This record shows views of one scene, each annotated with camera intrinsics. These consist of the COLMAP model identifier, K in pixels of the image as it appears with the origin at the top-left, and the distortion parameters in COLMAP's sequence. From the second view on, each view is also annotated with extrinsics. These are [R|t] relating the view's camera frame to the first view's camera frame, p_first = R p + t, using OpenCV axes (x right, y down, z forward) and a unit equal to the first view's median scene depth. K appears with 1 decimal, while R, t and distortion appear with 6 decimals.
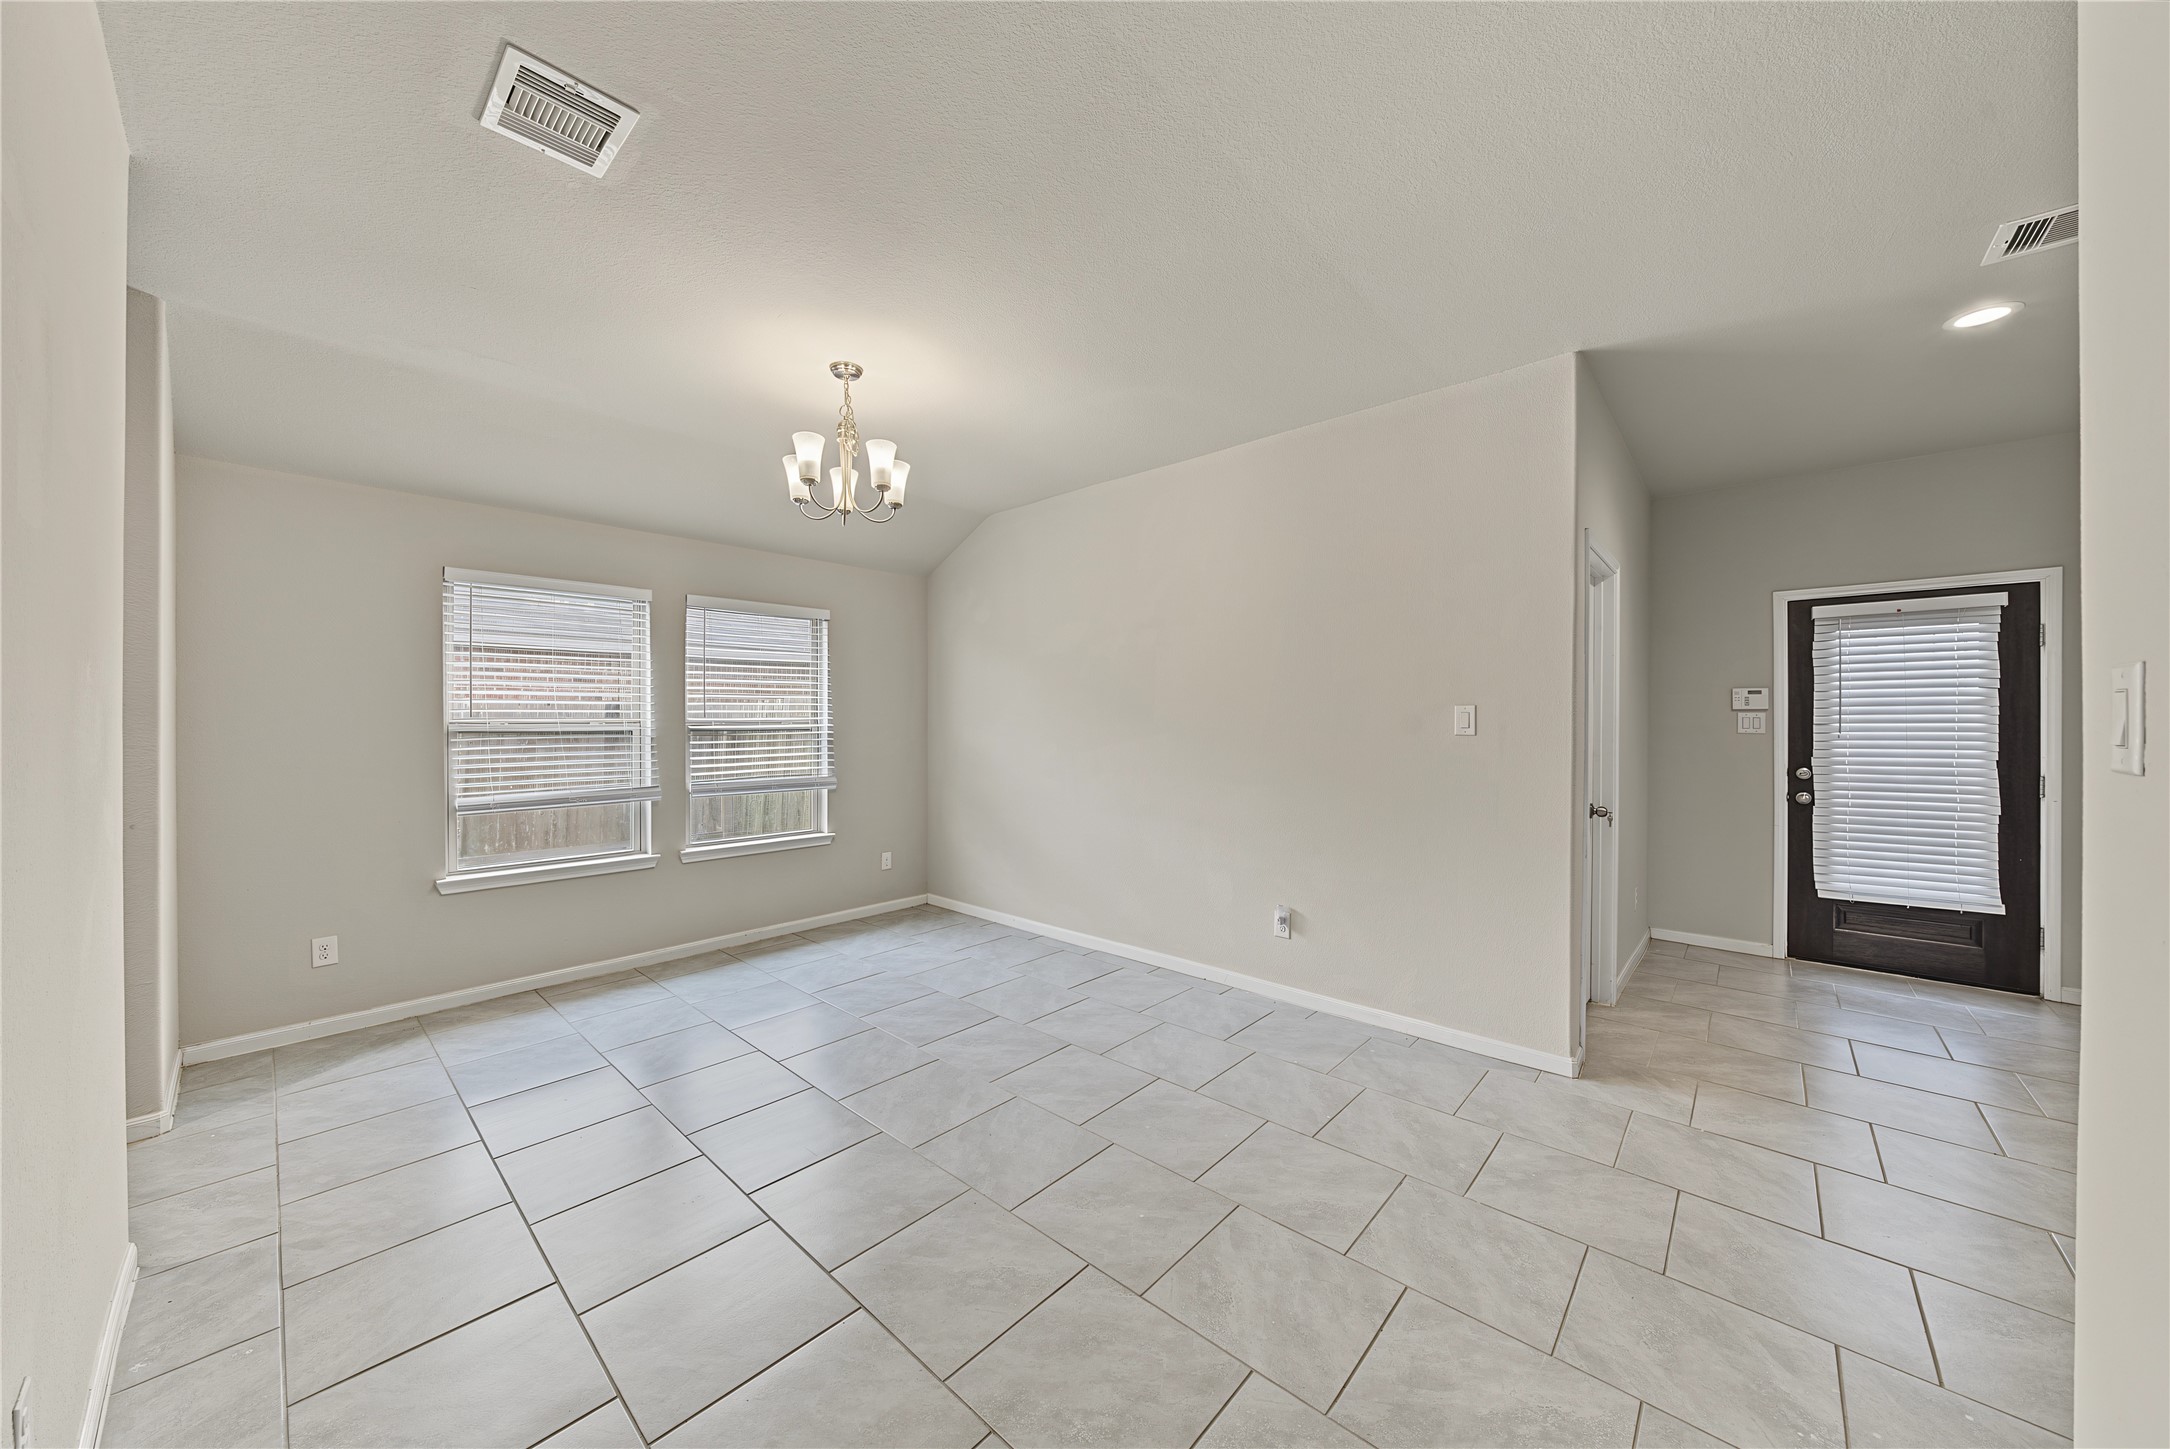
lens RADIAL K [[760.3, 0, 1085.0], [0, 760.3, 726.1], [0, 0, 1]] dist [-0.002871, 0.000238]
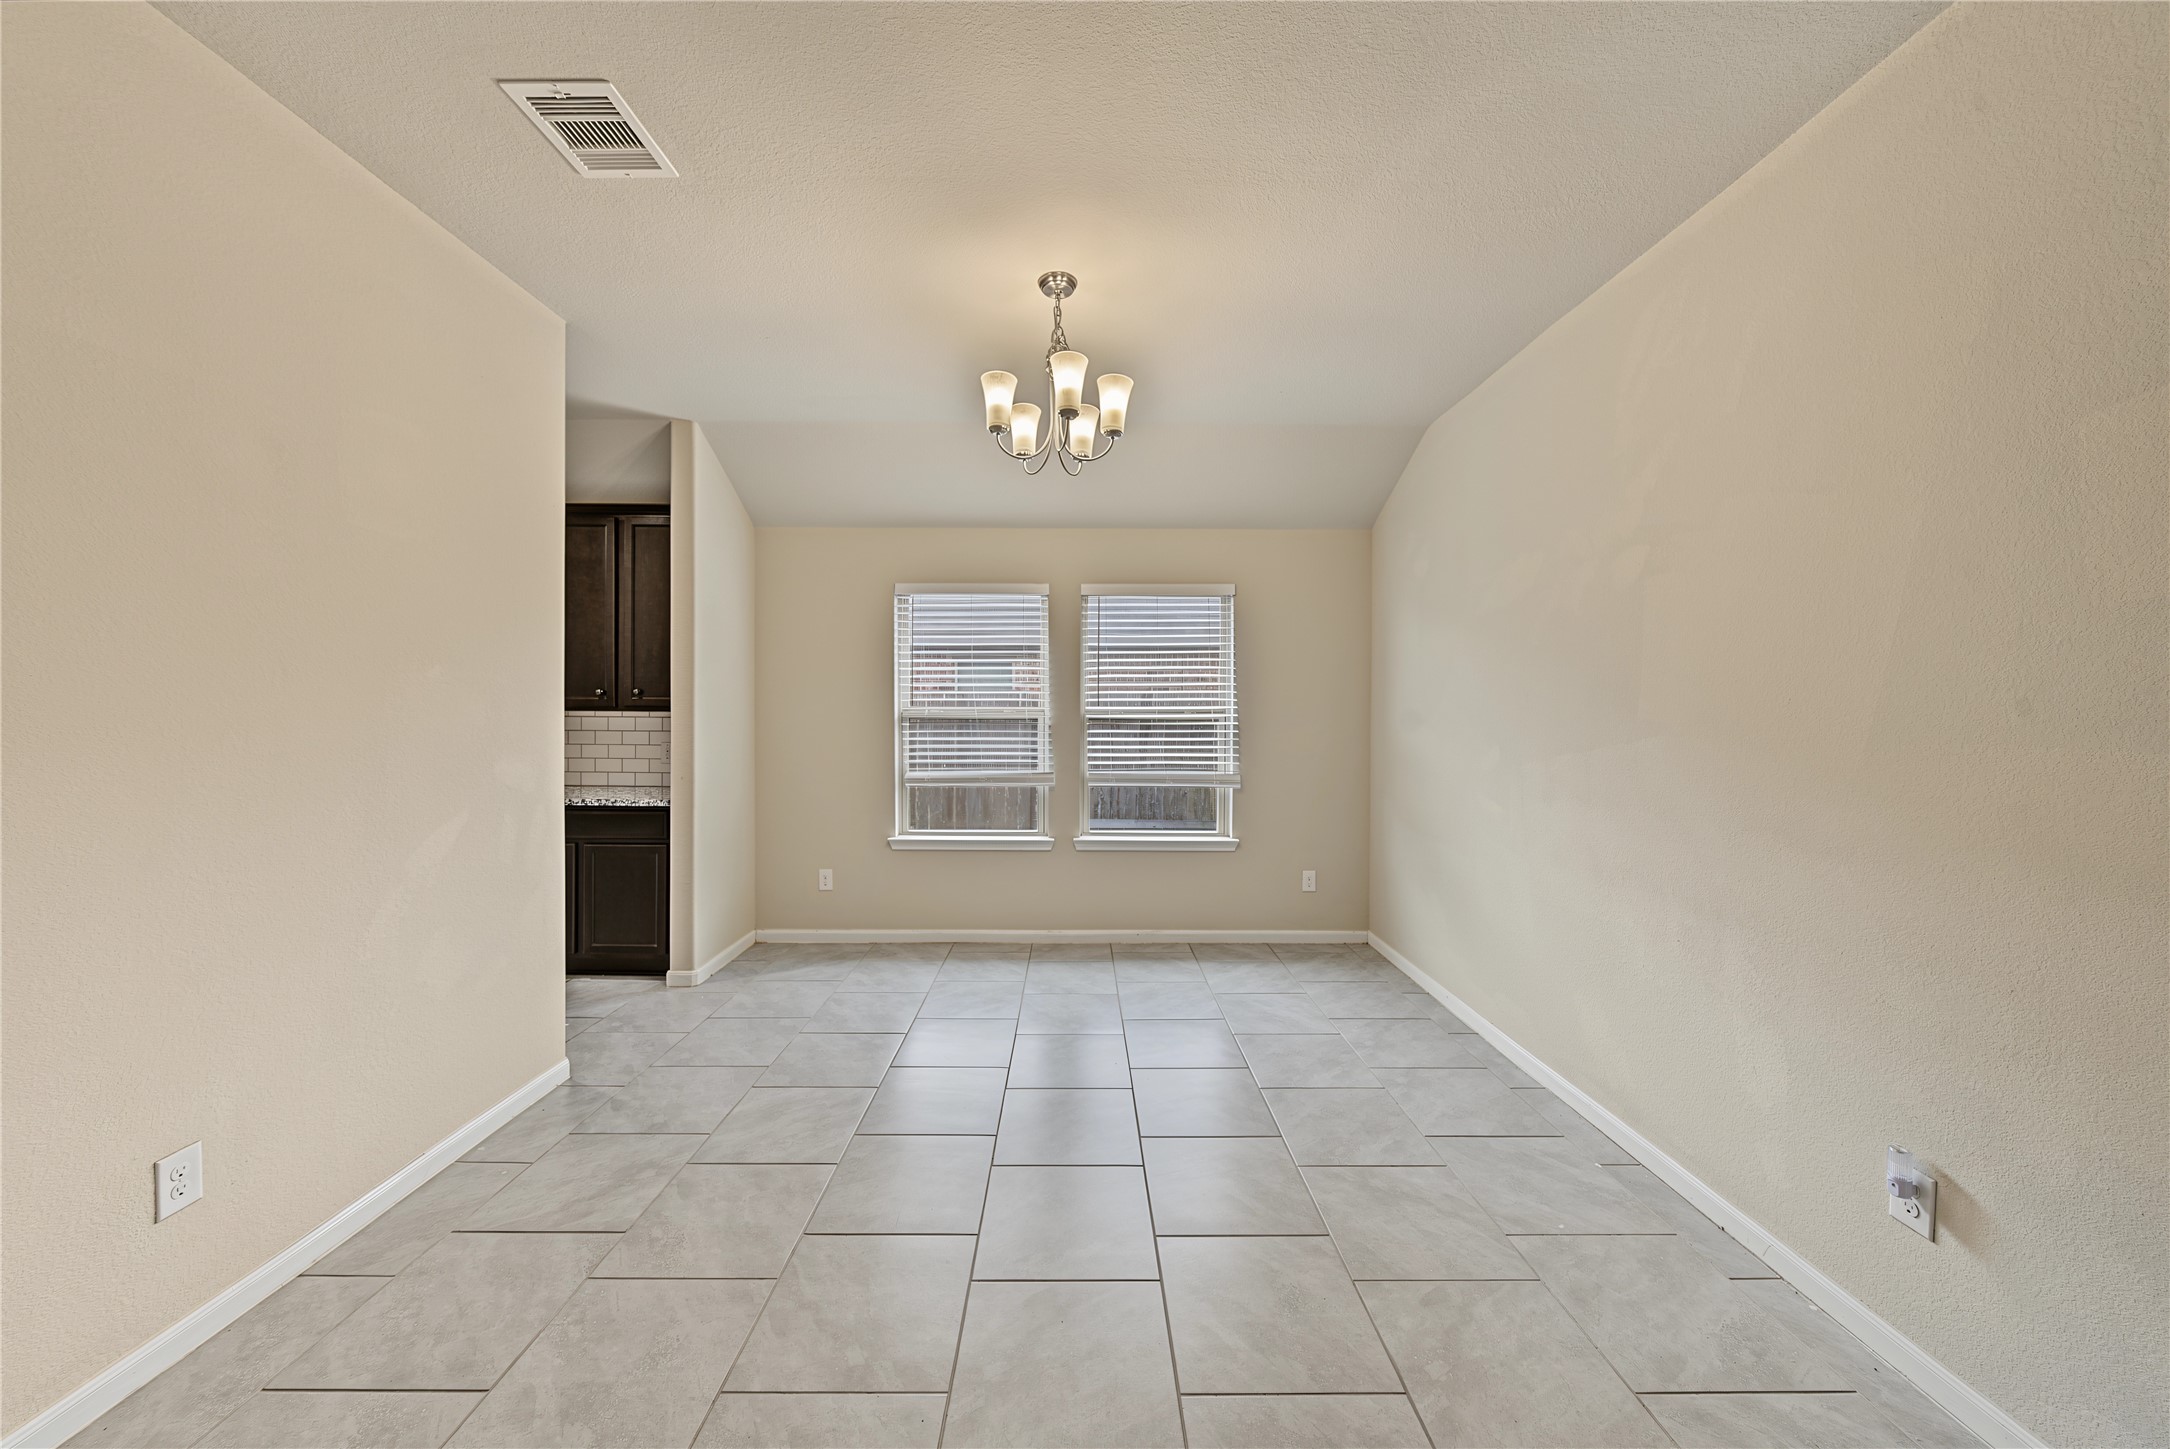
lens RADIAL K [[760.3, 0, 1075.1], [0, 760.3, 714.9], [0, 0, 1]] dist [-0.002871, 0.000238]
pose [[0.672942, 0.008925, -0.739641, 0.225632], [-0.011039, 0.999937, 0.002022, -0.001739], [0.739613, 0.006805, 0.672998, 0.329750]]
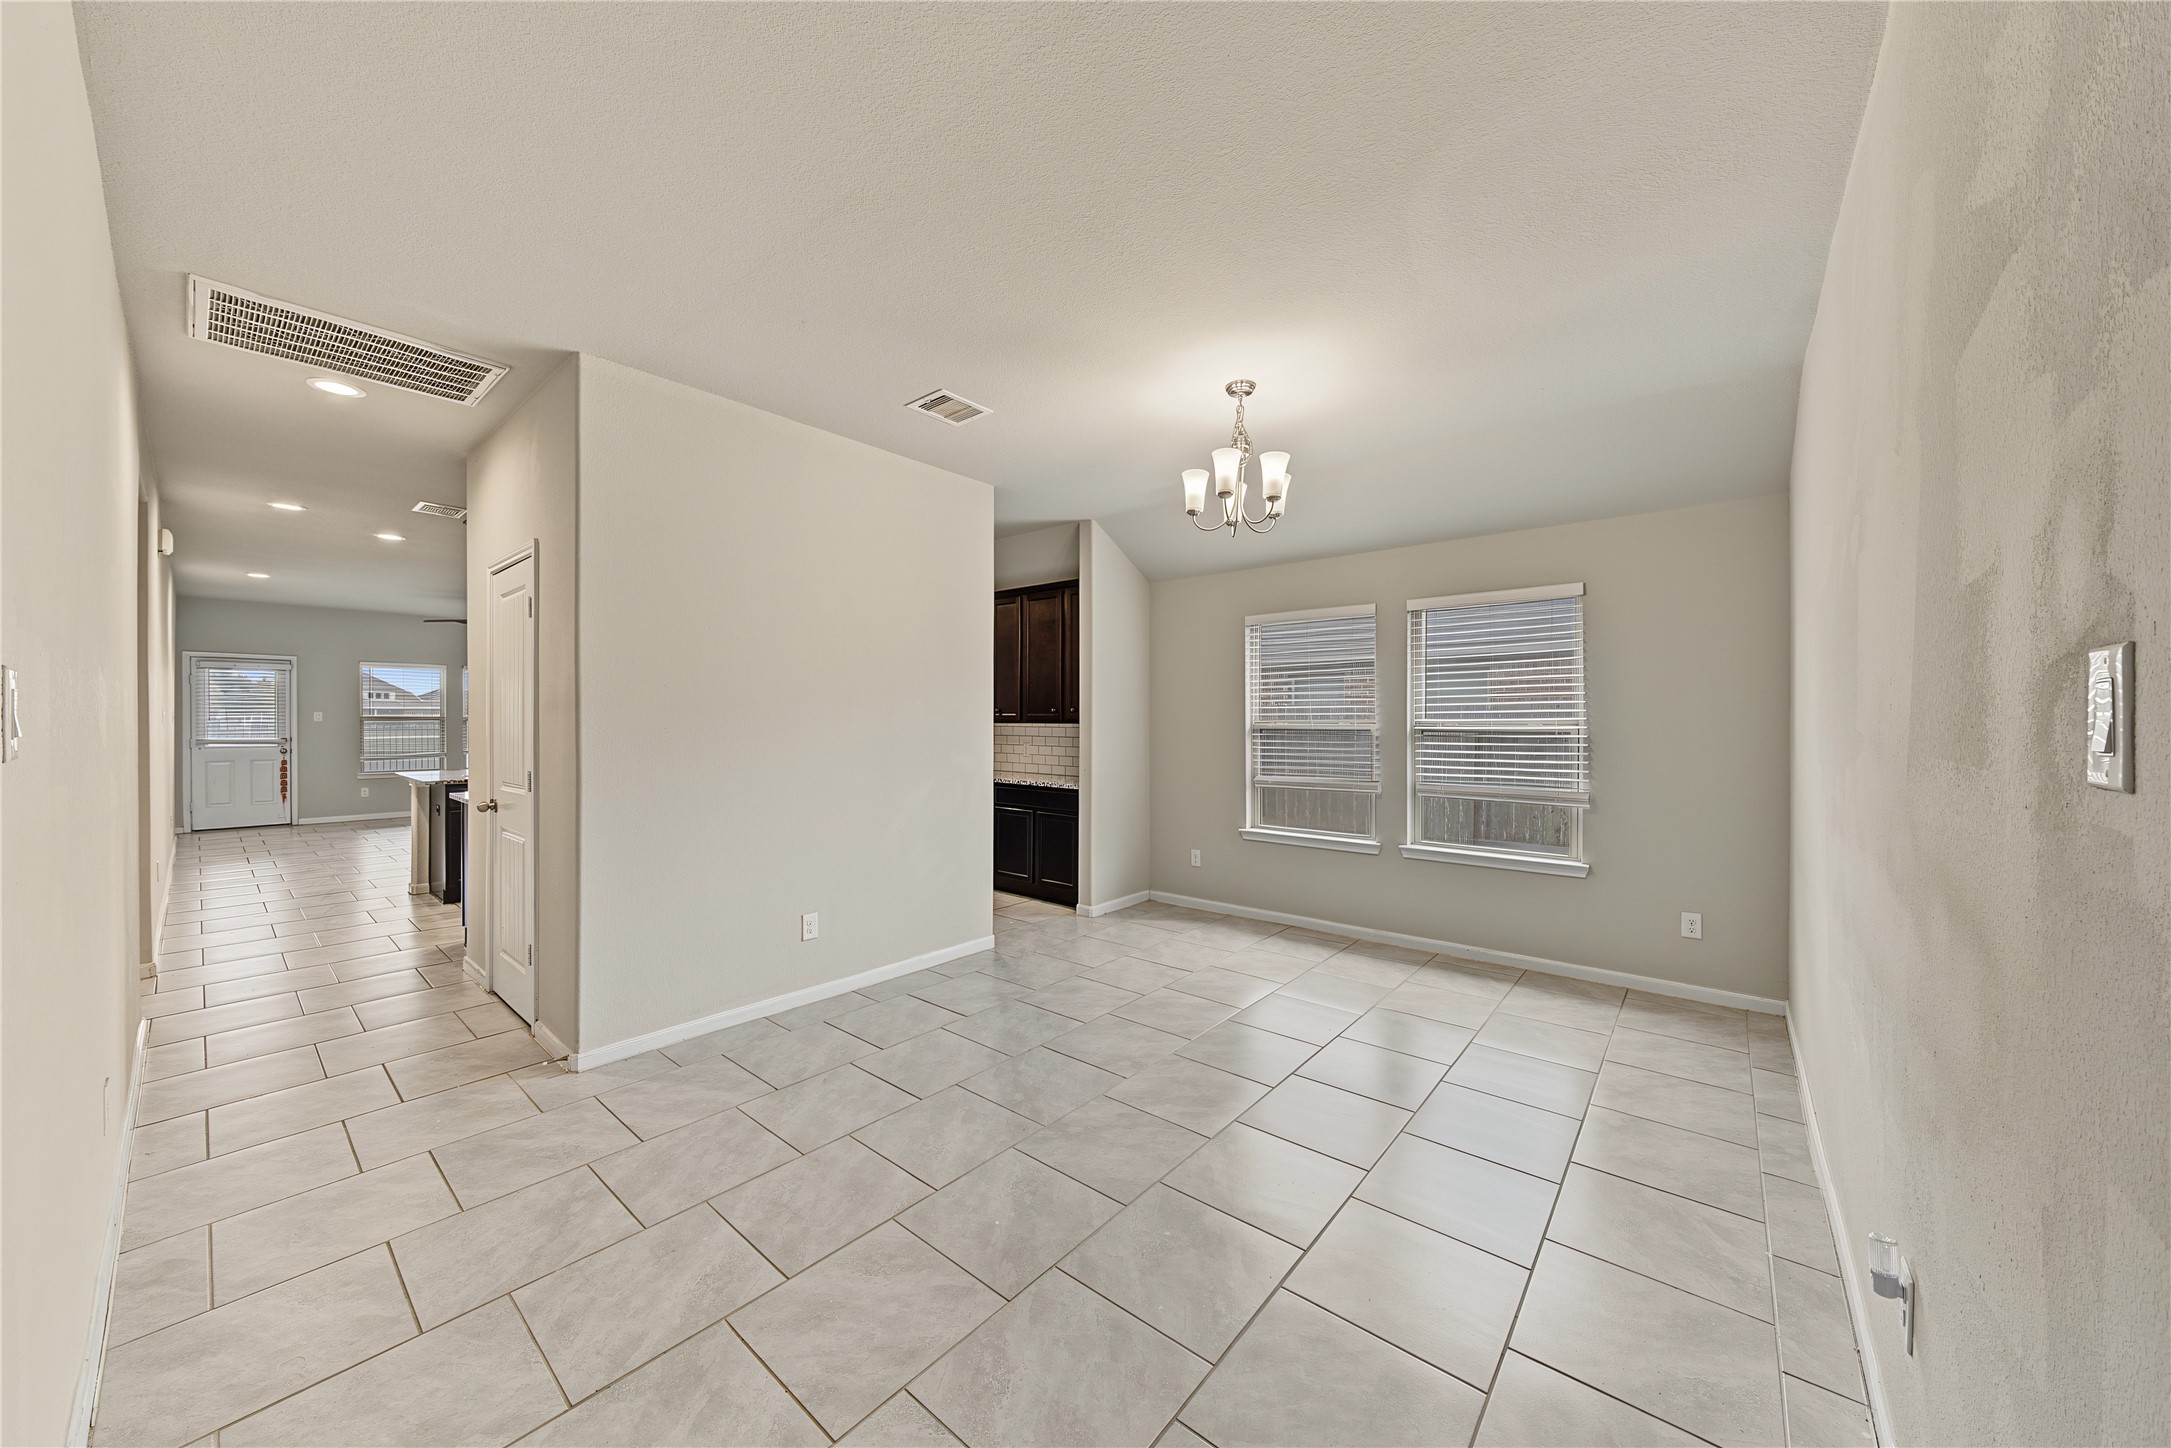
lens RADIAL K [[760.7, 0, 1071.1], [0, 760.7, 726.2], [0, 0, 1]] dist [-0.002871, 0.000238]
pose [[0.020634, 0.005798, -0.999770, 0.533427], [-0.009811, 0.999936, 0.005596, -0.002262], [0.999739, 0.009693, 0.020690, 0.539491]]
